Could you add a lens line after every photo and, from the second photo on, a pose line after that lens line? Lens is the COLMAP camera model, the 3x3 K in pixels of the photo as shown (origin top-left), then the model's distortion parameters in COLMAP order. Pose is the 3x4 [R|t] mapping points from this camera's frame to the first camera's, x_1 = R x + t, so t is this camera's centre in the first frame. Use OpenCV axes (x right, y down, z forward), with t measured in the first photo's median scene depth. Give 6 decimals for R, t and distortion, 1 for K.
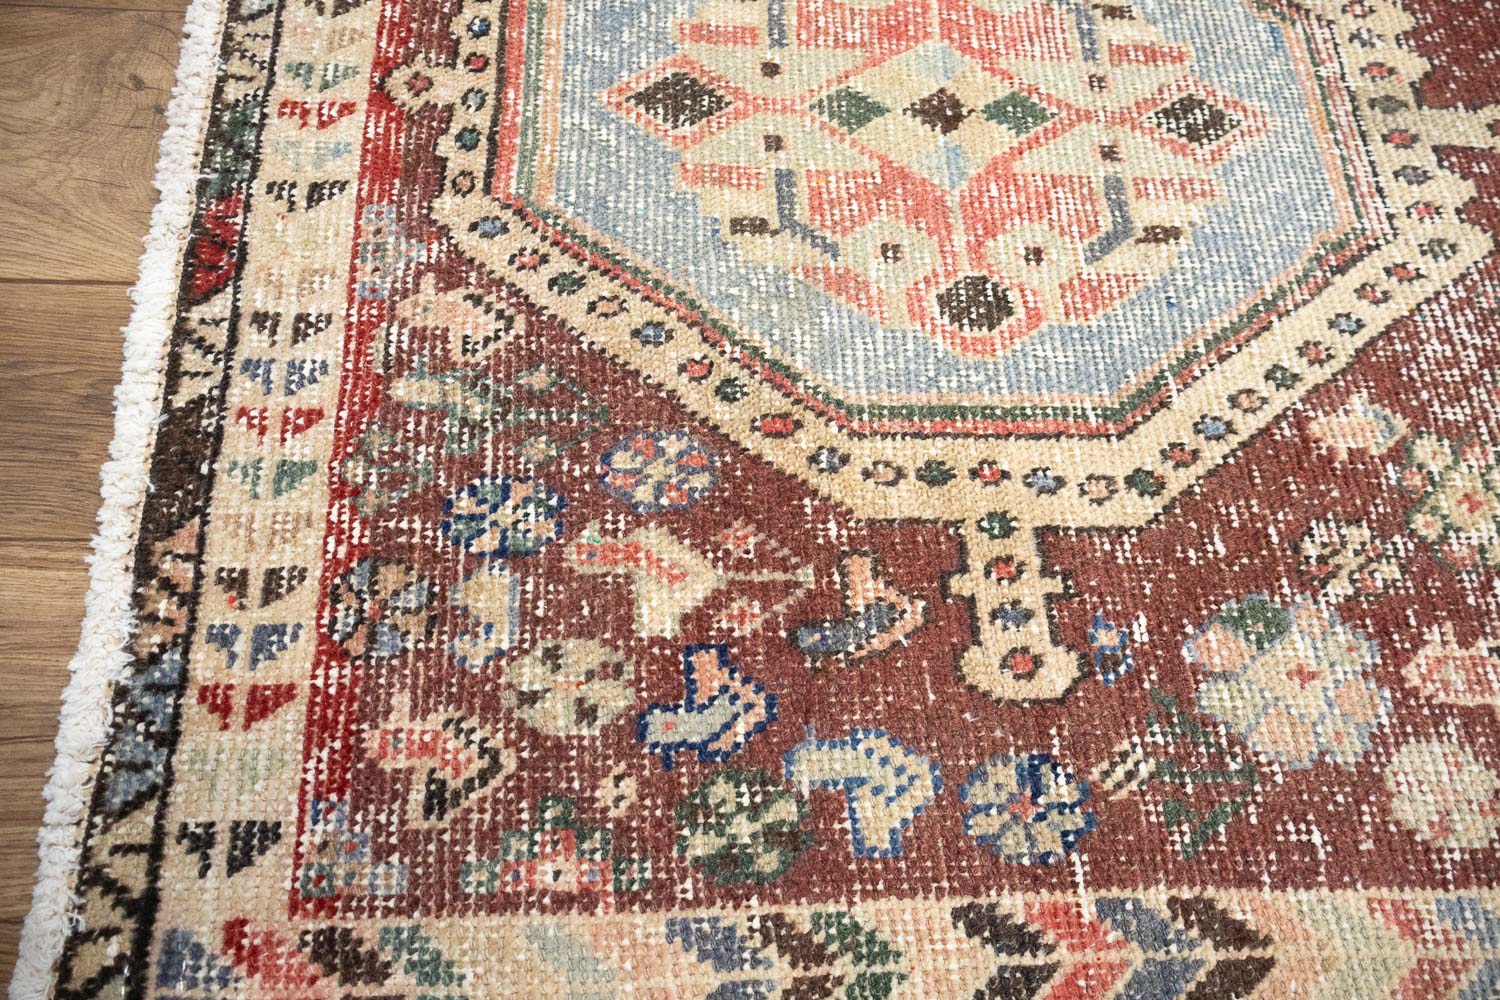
lens RADIAL K [[1238.3, 0, 734.5], [0, 1238.3, 522.1], [0, 0, 1]] dist [0.002324, -0.003143]
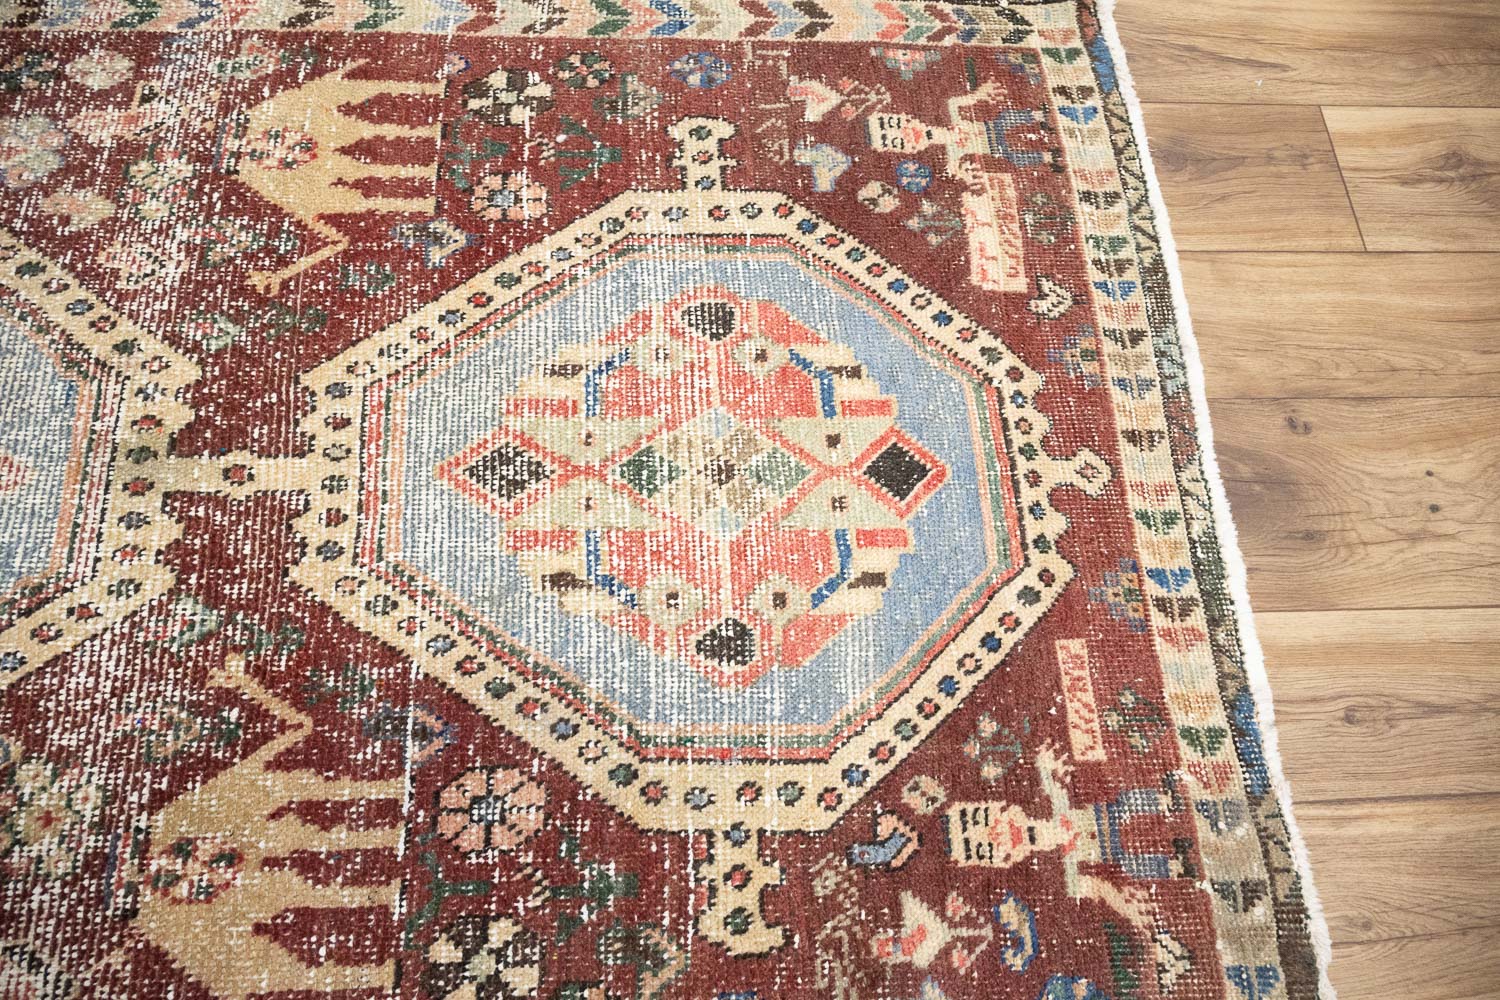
lens RADIAL K [[1238.3, 0, 757.4], [0, 1238.3, 498.4], [0, 0, 1]] dist [0.002324, -0.003143]
pose [[0.999664, -0.019234, 0.017376, 1.321415], [0.019357, 0.999789, -0.006916, -0.324633], [-0.017239, 0.007250, 0.999825, -0.280989]]
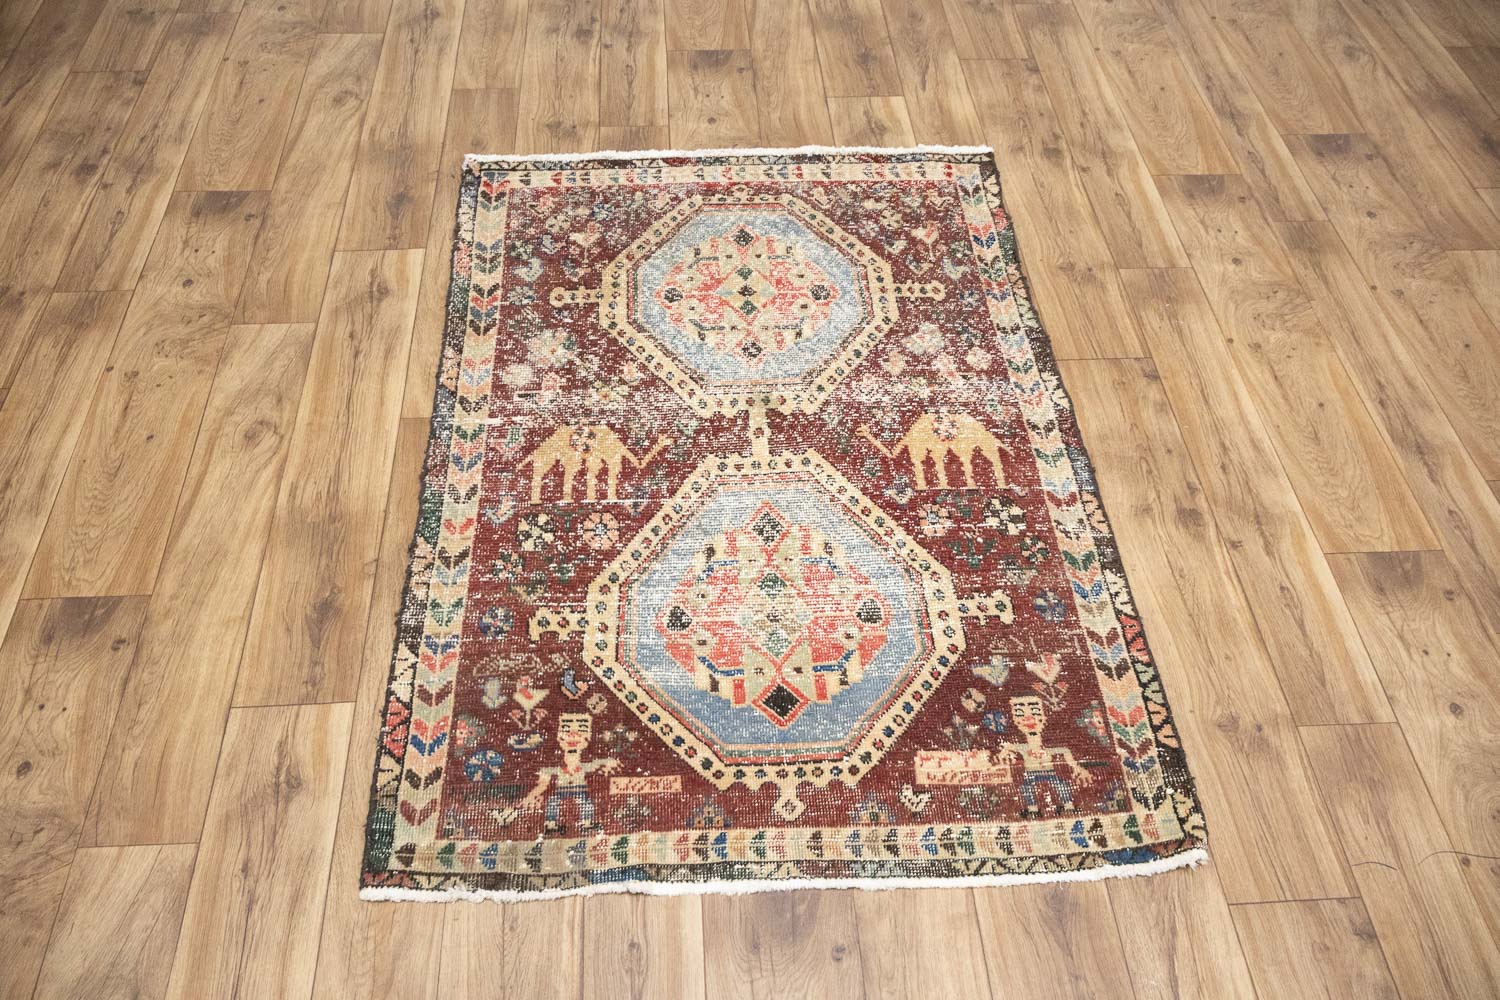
lens RADIAL K [[1238.3, 0, 699.3], [0, 1238.3, 512.1], [0, 0, 1]] dist [0.002324, -0.003143]
pose [[0.007290, 0.722723, -0.691099, 3.075229], [-0.914271, 0.284753, 0.288139, -1.091474], [0.405037, 0.629751, 0.662841, -0.851230]]
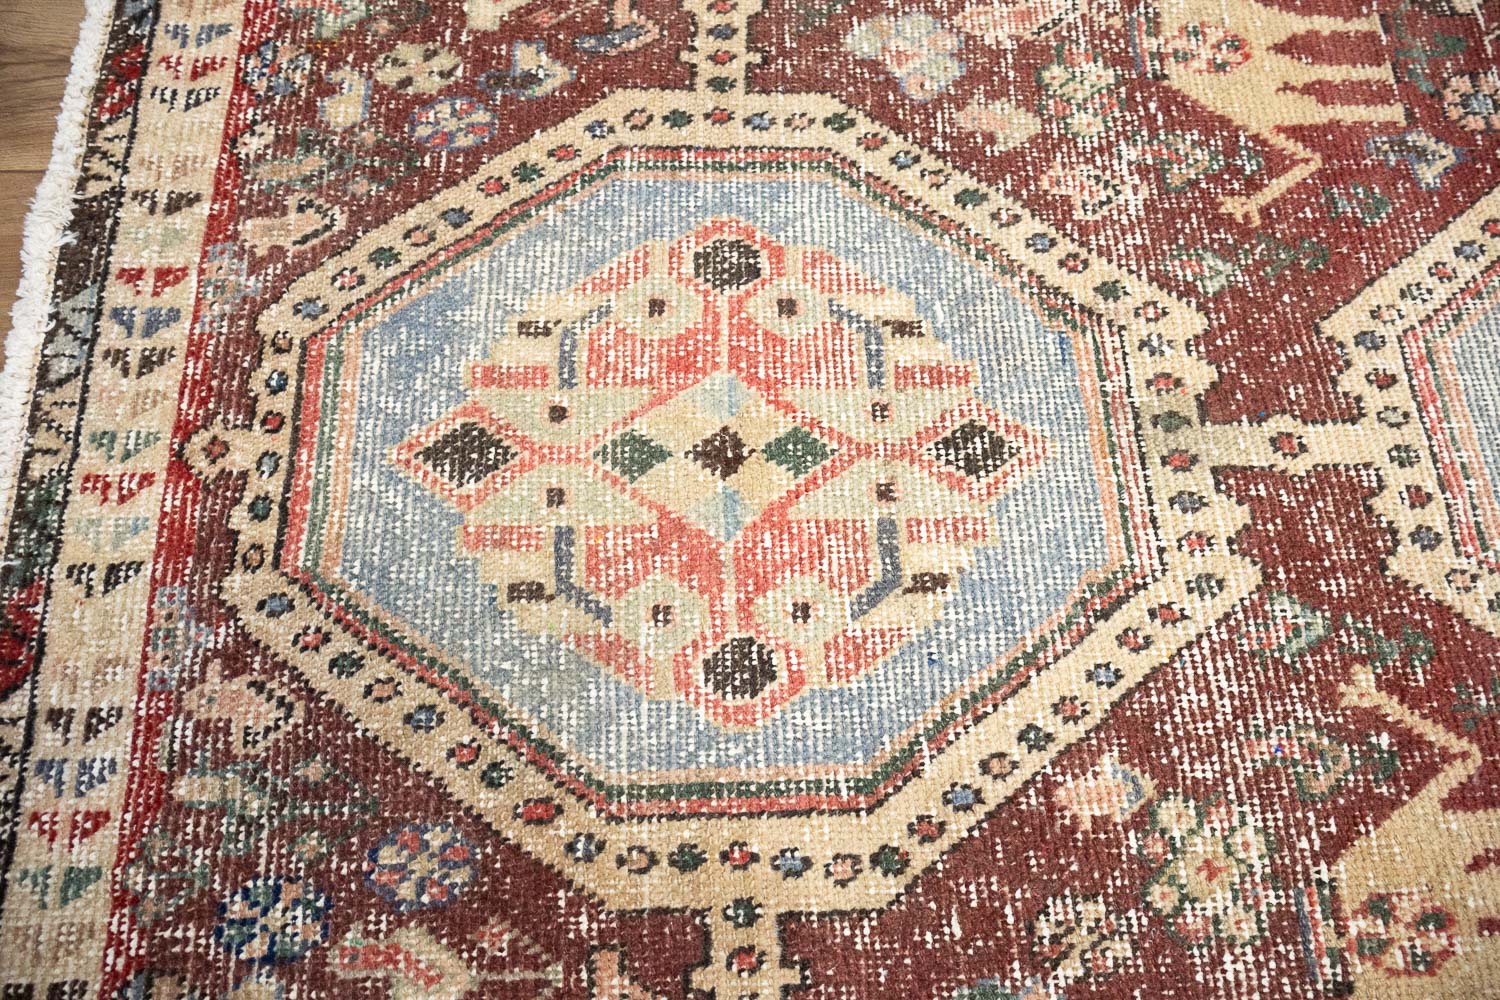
lens RADIAL K [[1238.3, 0, 736.2], [0, 1238.3, 511.1], [0, 0, 1]] dist [0.002324, -0.003143]
pose [[0.999150, -0.019460, -0.036333, 0.245169], [0.021186, 0.998635, 0.047747, -0.378884], [0.035354, -0.048476, 0.998198, -0.035350]]
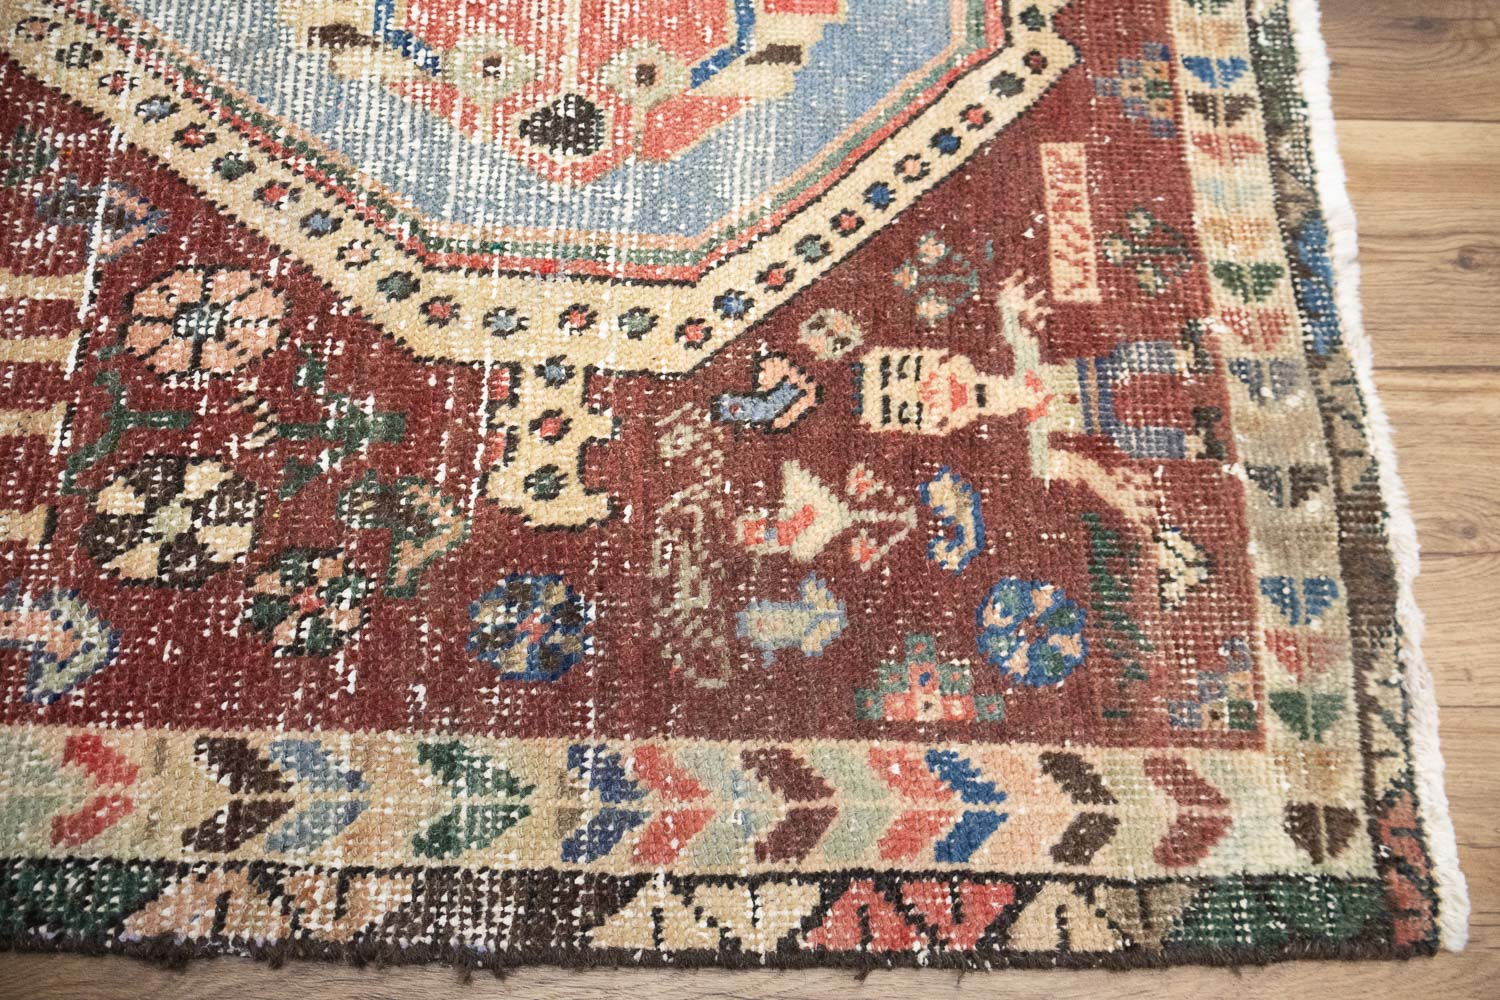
lens RADIAL K [[1238.3, 0, 760.8], [0, 1238.3, 495.3], [0, 0, 1]] dist [0.002324, -0.003143]
pose [[0.999226, 0.010828, -0.037810, 1.507359], [-0.006936, 0.994801, 0.101603, 0.025857], [0.038714, -0.101263, 0.994106, 0.127192]]
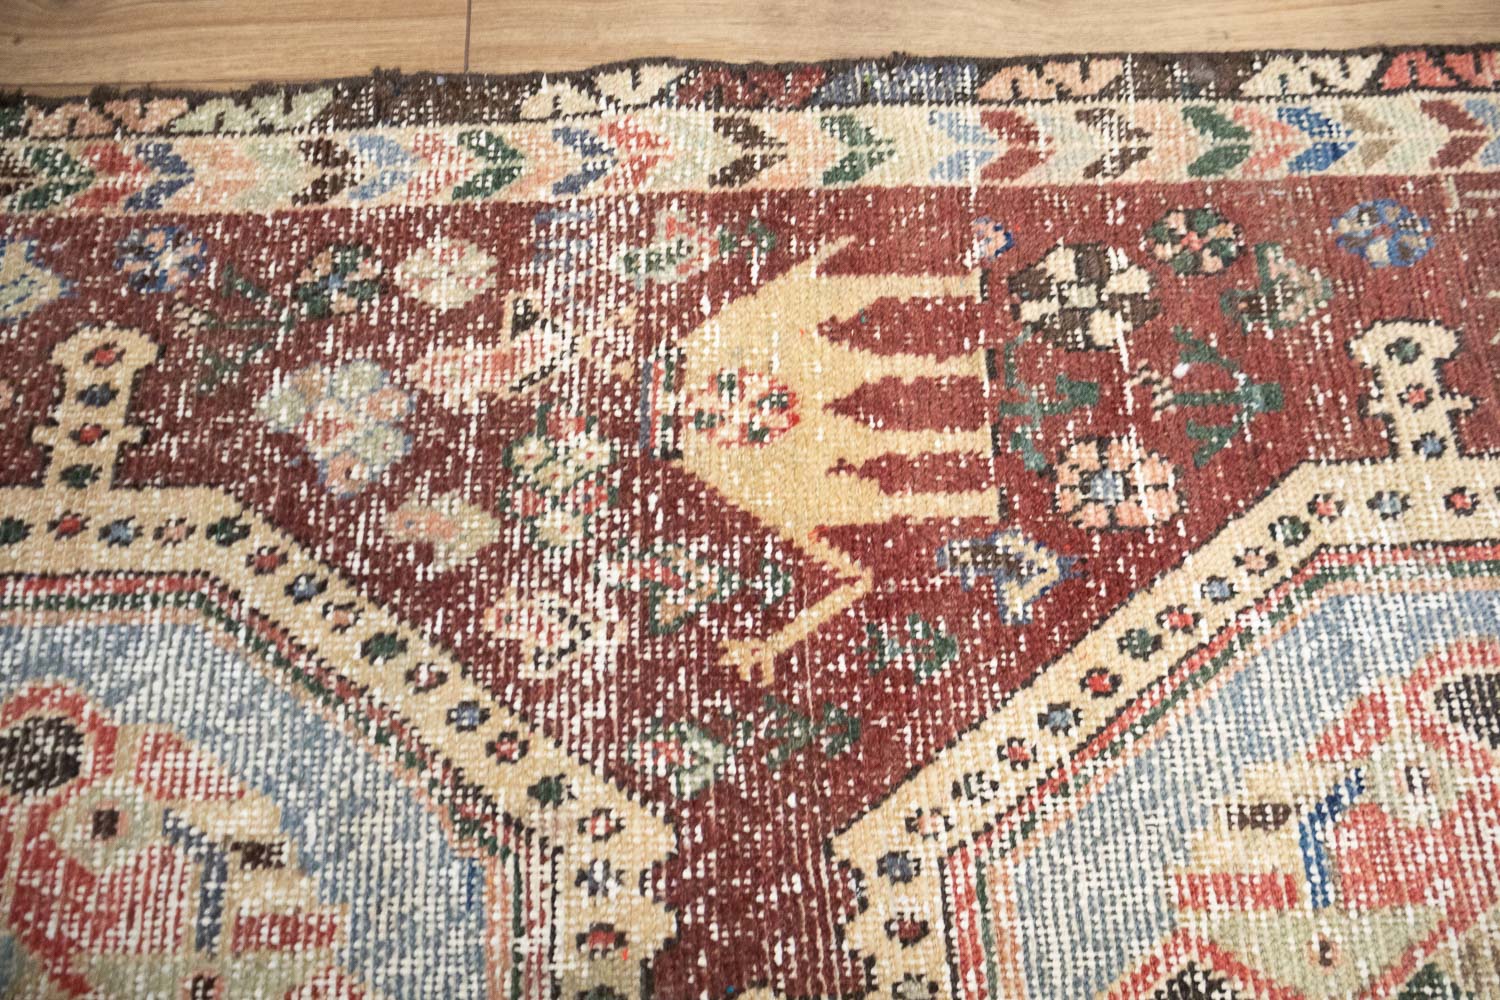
lens RADIAL K [[1238.3, 0, 736.2], [0, 1238.3, 489.2], [0, 0, 1]] dist [0.002324, -0.003143]
pose [[0.997388, -0.023549, -0.068276, 0.788797], [0.028901, 0.996495, 0.078502, -0.826897], [0.066188, -0.080270, 0.994573, 0.350484]]
